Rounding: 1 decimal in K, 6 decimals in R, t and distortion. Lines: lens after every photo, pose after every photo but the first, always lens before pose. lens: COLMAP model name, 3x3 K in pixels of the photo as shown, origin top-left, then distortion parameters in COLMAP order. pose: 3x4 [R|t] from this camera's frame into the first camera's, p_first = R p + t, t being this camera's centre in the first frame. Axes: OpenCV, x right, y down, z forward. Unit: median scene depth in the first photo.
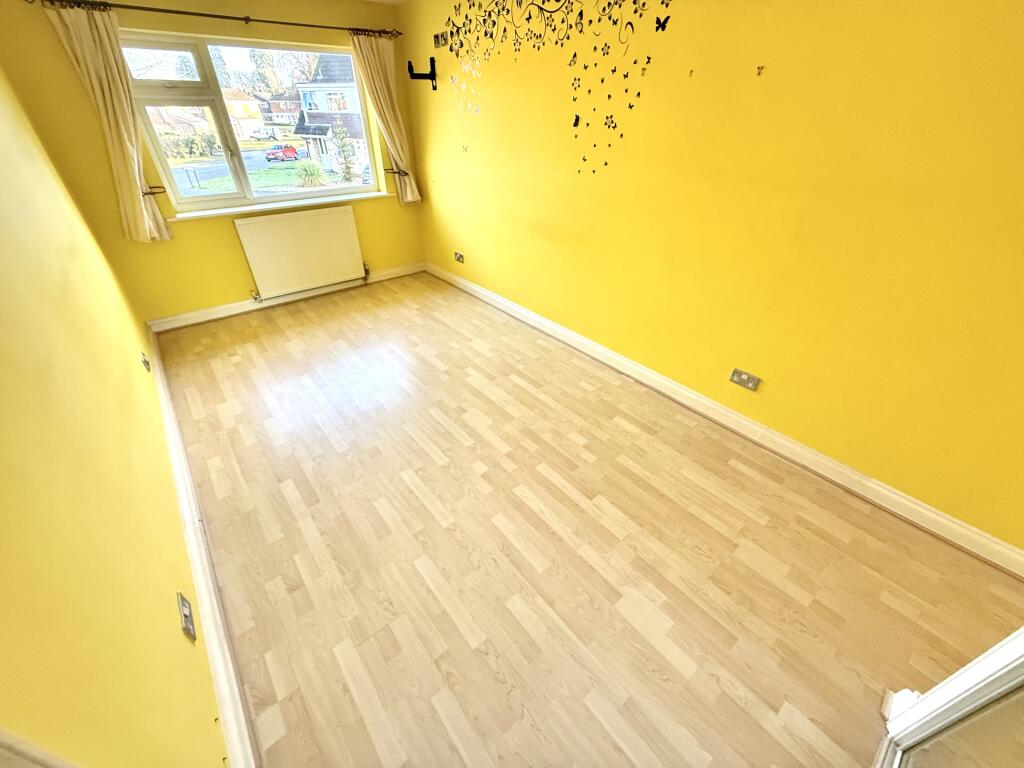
lens RADIAL K [[406.1, 0, 503.3], [0, 406.1, 383.8], [0, 0, 1]] dist [-0.000959, 0.000516]
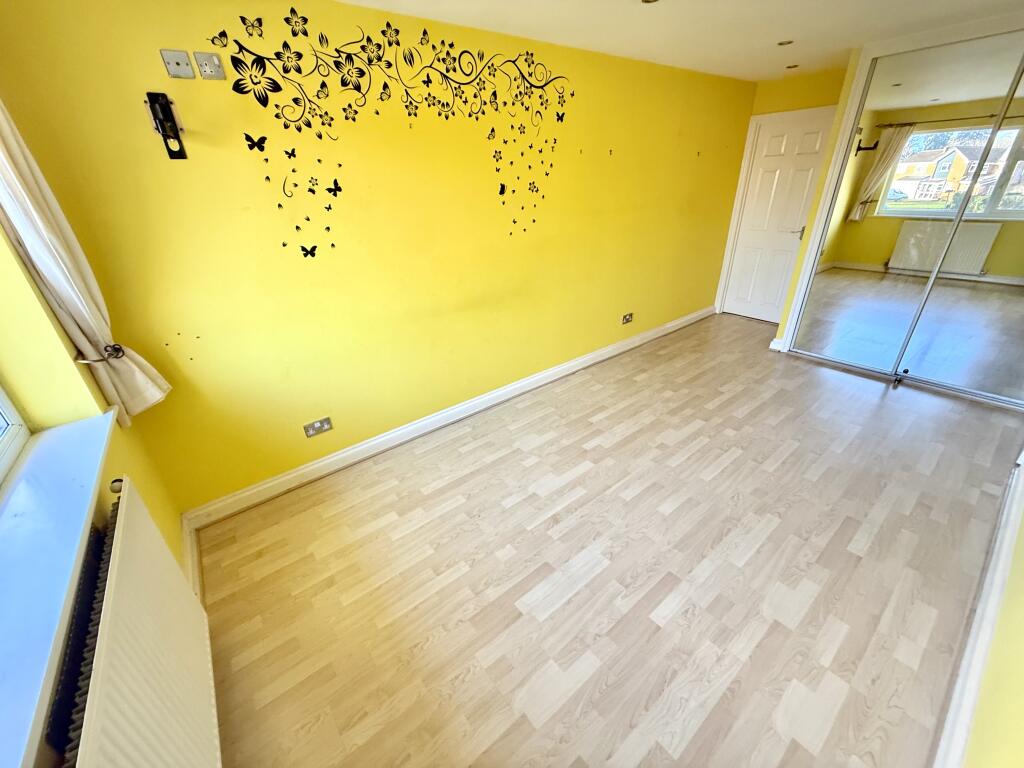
lens RADIAL K [[406.1, 0, 511.6], [0, 406.1, 383.6], [0, 0, 1]] dist [-0.000959, 0.000516]
pose [[0.016098, -0.455180, 0.890254, -0.972987], [0.598001, 0.717958, 0.356273, -0.654885], [-0.801333, 0.526638, 0.283756, 0.961108]]
